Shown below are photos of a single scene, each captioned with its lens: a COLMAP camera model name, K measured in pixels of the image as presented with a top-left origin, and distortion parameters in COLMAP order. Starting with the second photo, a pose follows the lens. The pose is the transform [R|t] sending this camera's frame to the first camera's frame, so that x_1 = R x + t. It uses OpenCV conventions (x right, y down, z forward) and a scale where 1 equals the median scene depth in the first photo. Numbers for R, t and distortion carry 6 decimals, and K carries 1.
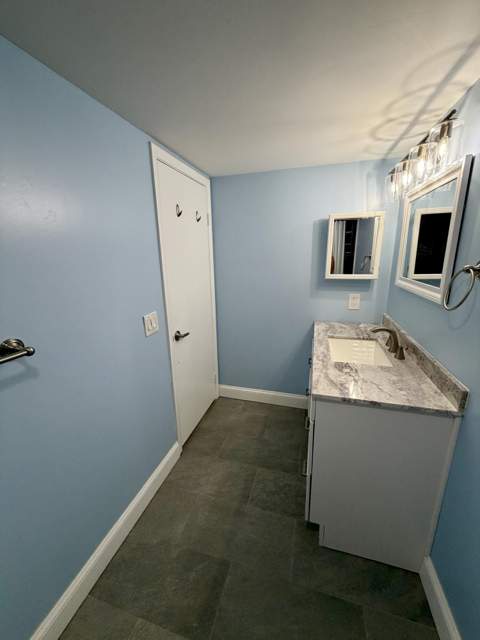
lens RADIAL K [[255.5, 0, 241.4], [0, 255.5, 321.0], [0, 0, 1]] dist [-0.000626, 0.000287]
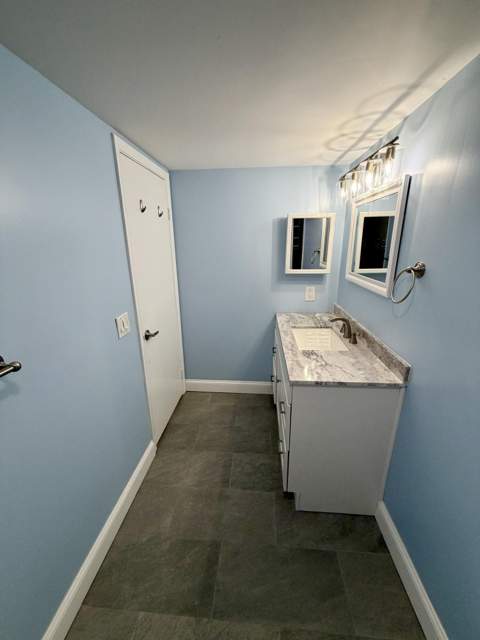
lens RADIAL K [[255.5, 0, 239.6], [0, 255.5, 320.7], [0, 0, 1]] dist [-0.000626, 0.000287]
pose [[0.978901, -0.052755, 0.197408, -0.119946], [0.045139, 0.998060, 0.042885, -0.030412], [-0.199287, -0.033069, 0.979383, -0.040743]]
